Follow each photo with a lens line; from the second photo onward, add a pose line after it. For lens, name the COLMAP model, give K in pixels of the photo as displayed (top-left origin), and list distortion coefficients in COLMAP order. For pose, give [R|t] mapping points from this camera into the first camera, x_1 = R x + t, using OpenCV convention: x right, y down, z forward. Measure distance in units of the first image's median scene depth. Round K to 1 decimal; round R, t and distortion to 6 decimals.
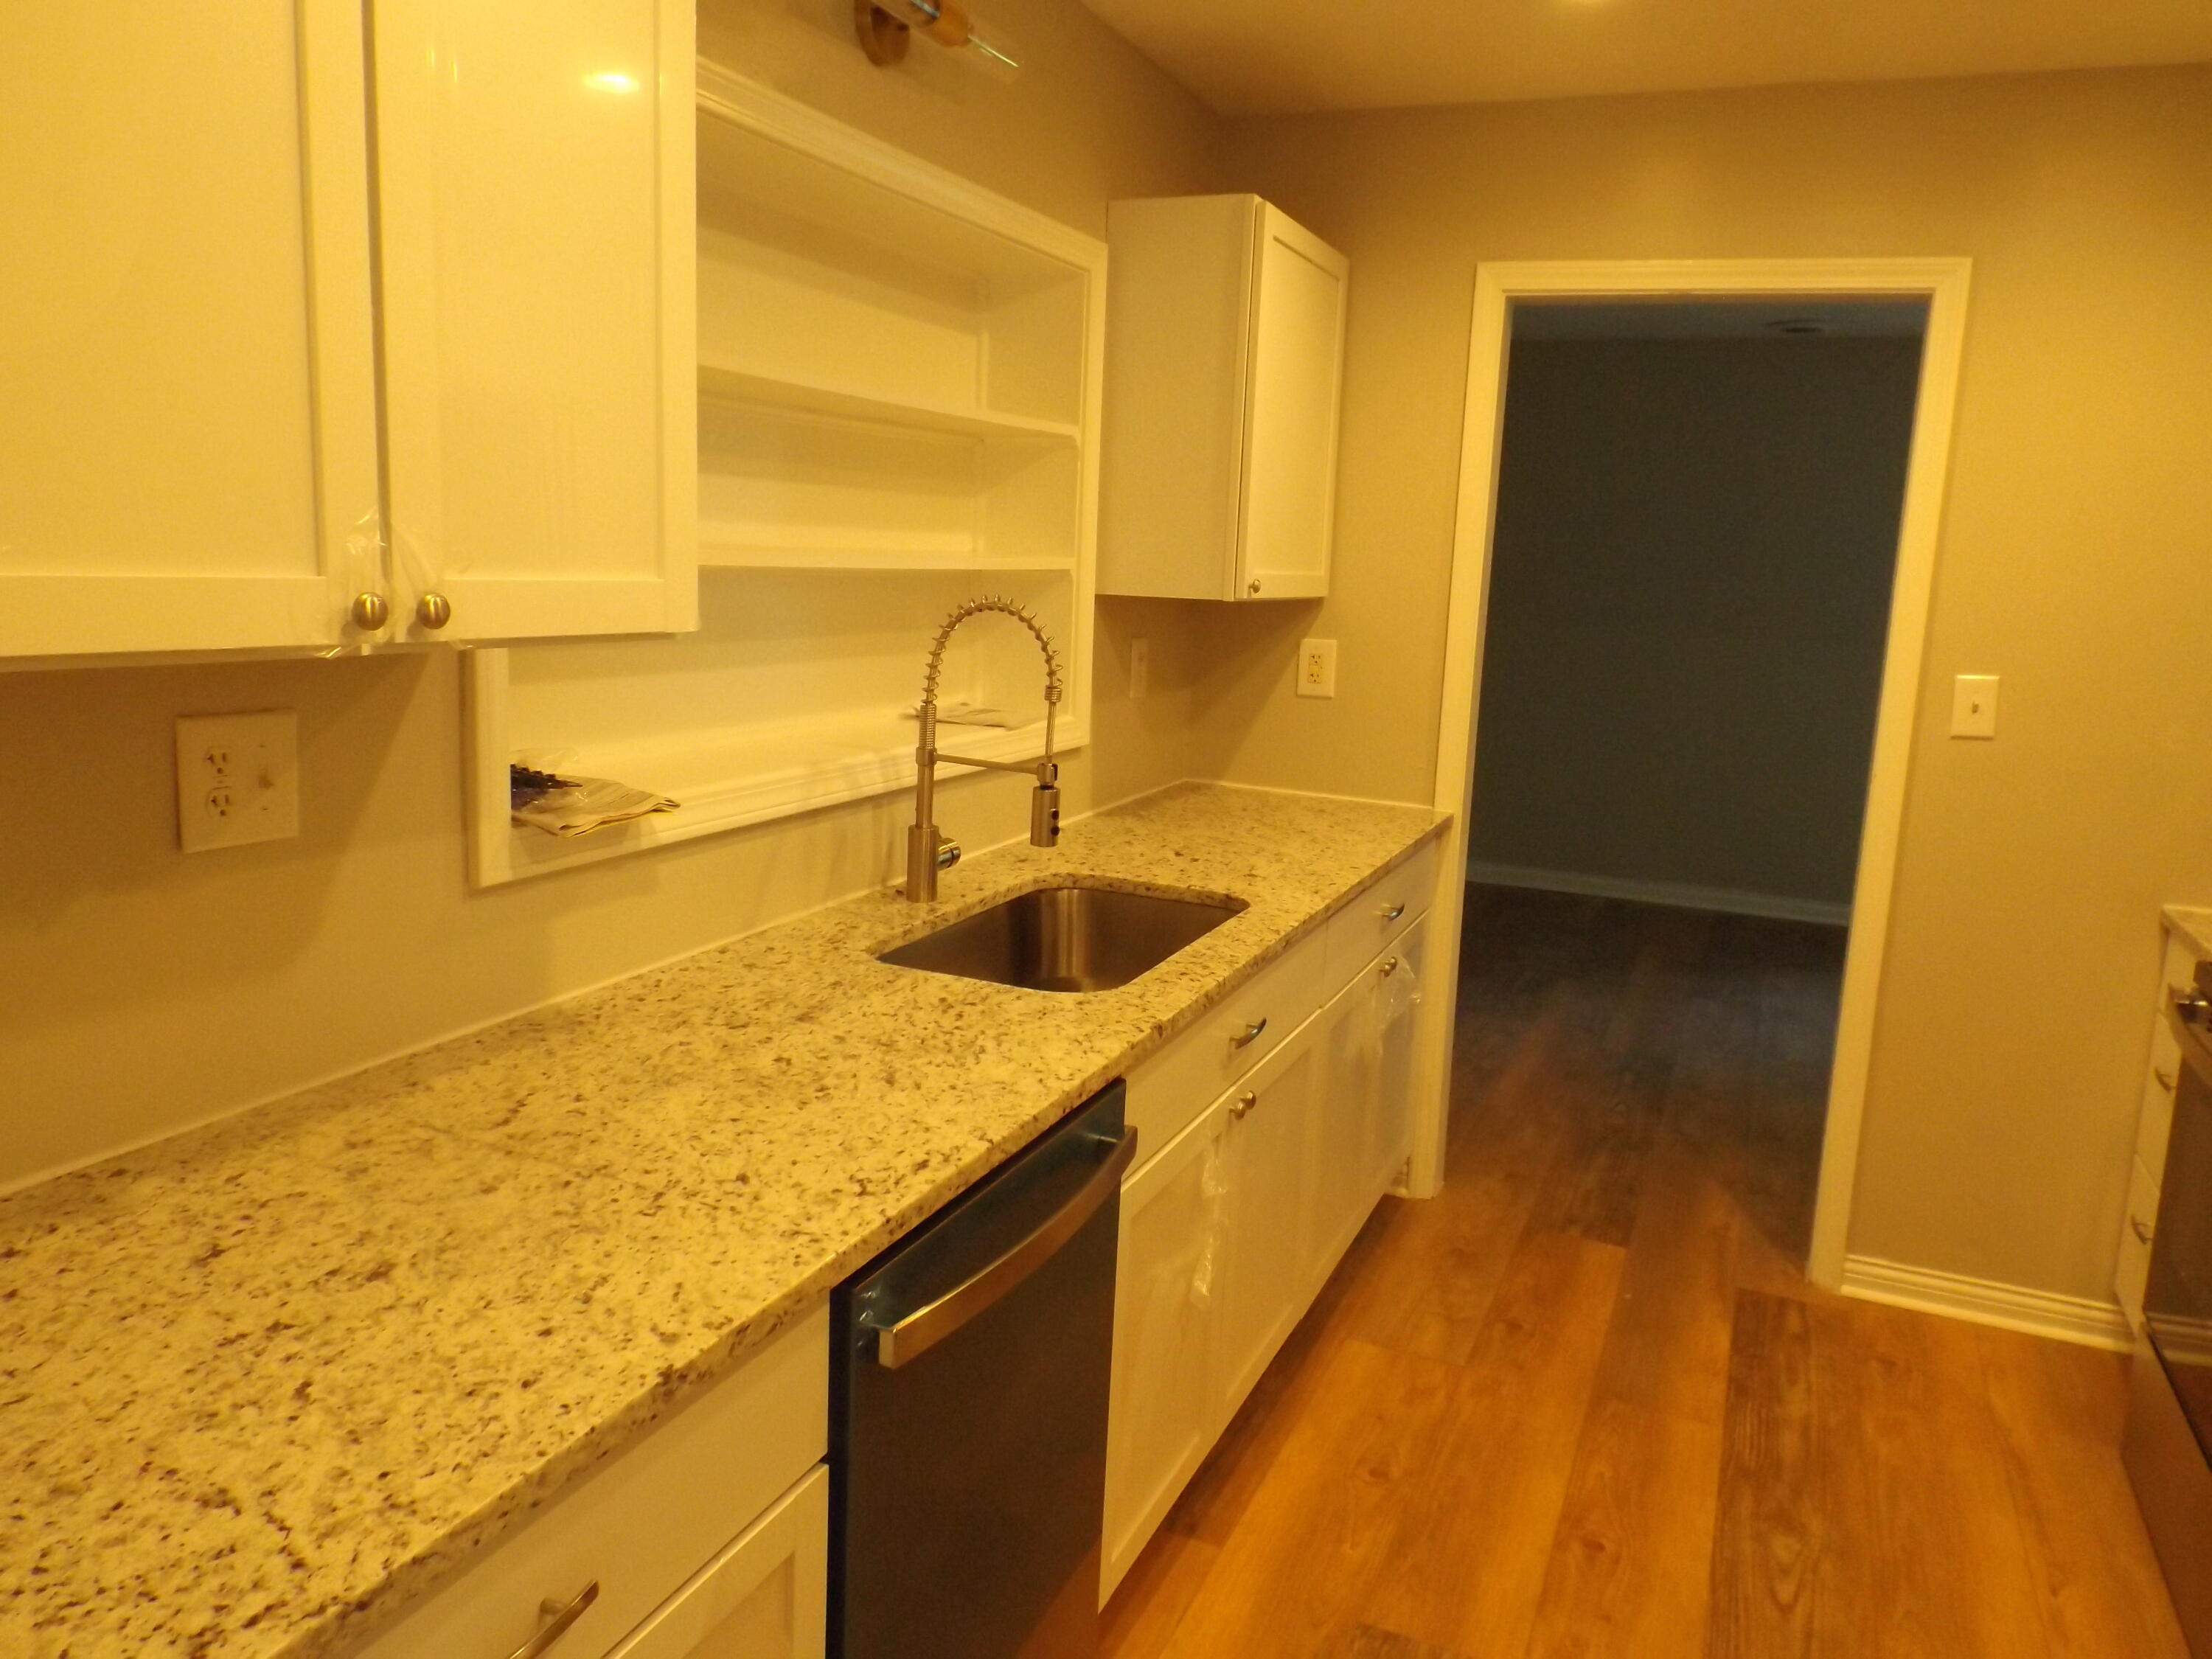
lens RADIAL K [[1608.8, 0, 1112.7], [0, 1608.8, 826.0], [0, 0, 1]] dist [0.003659, -0.001000]
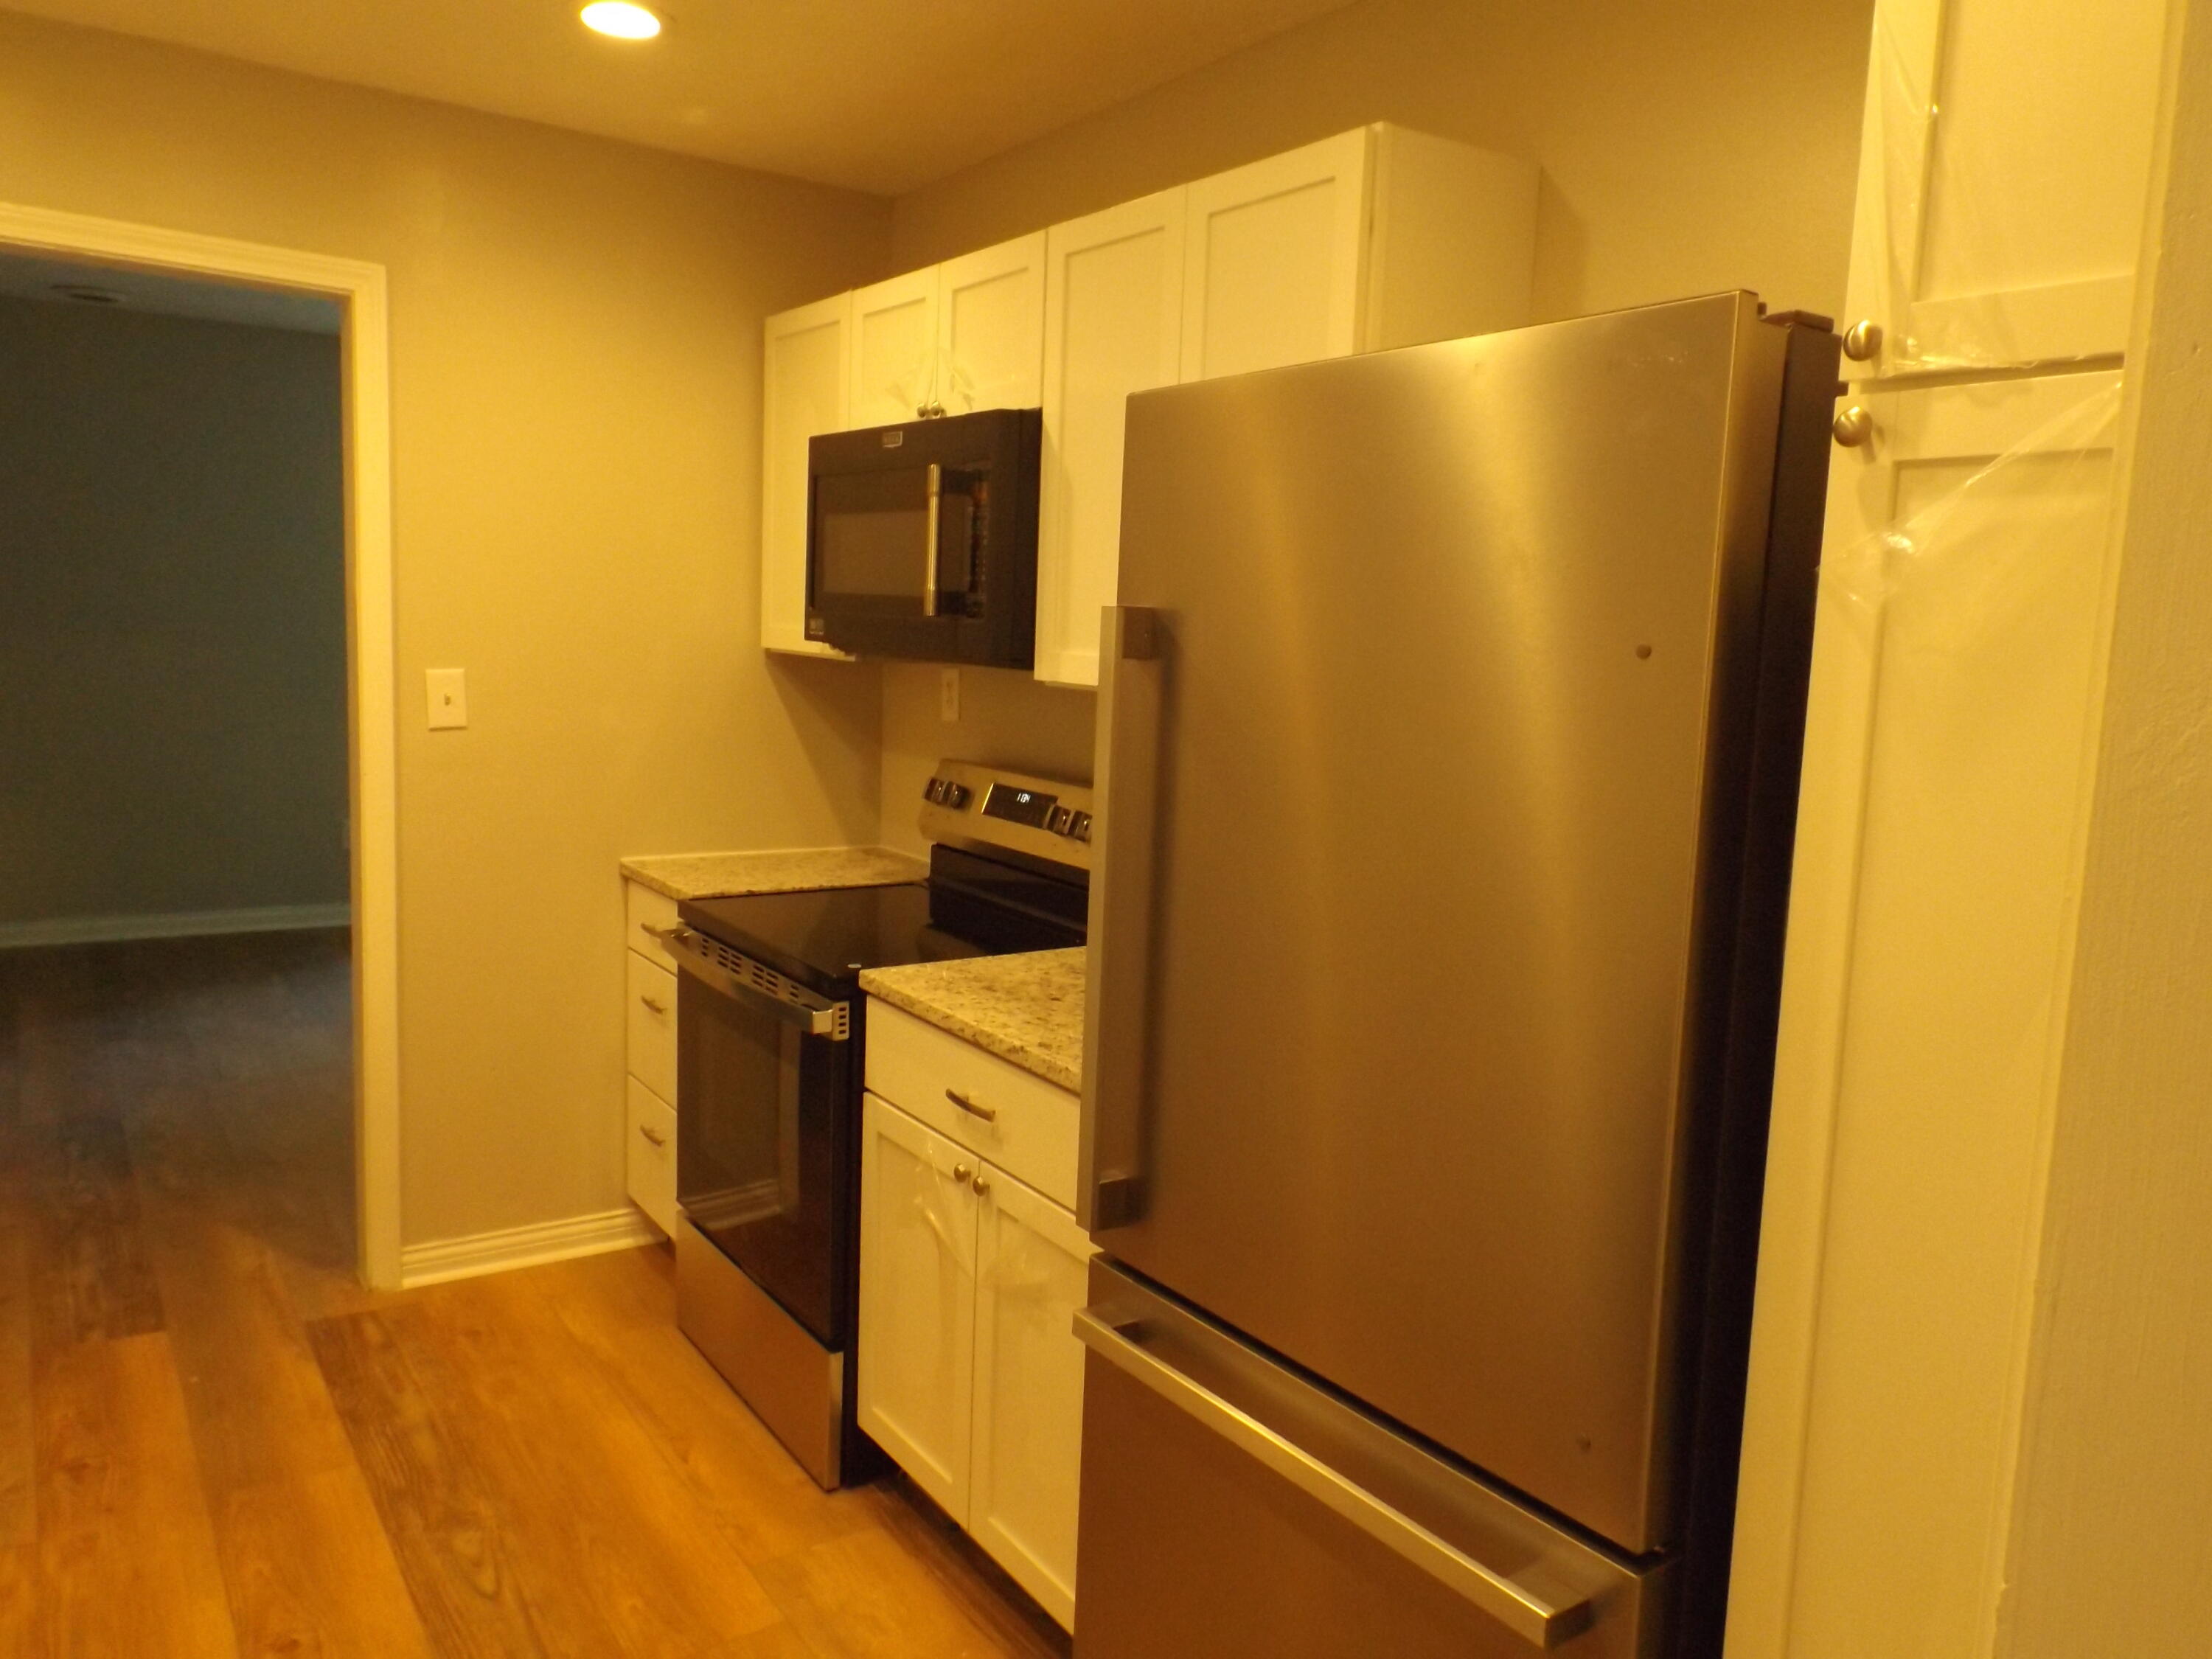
lens RADIAL K [[1608.8, 0, 1112.7], [0, 1608.8, 826.0], [0, 0, 1]] dist [0.003659, -0.001000]
pose [[0.533644, -0.132506, 0.835264, -0.119096], [0.124817, 0.989174, 0.077178, -0.018306], [-0.836448, 0.063069, 0.544406, 0.068038]]
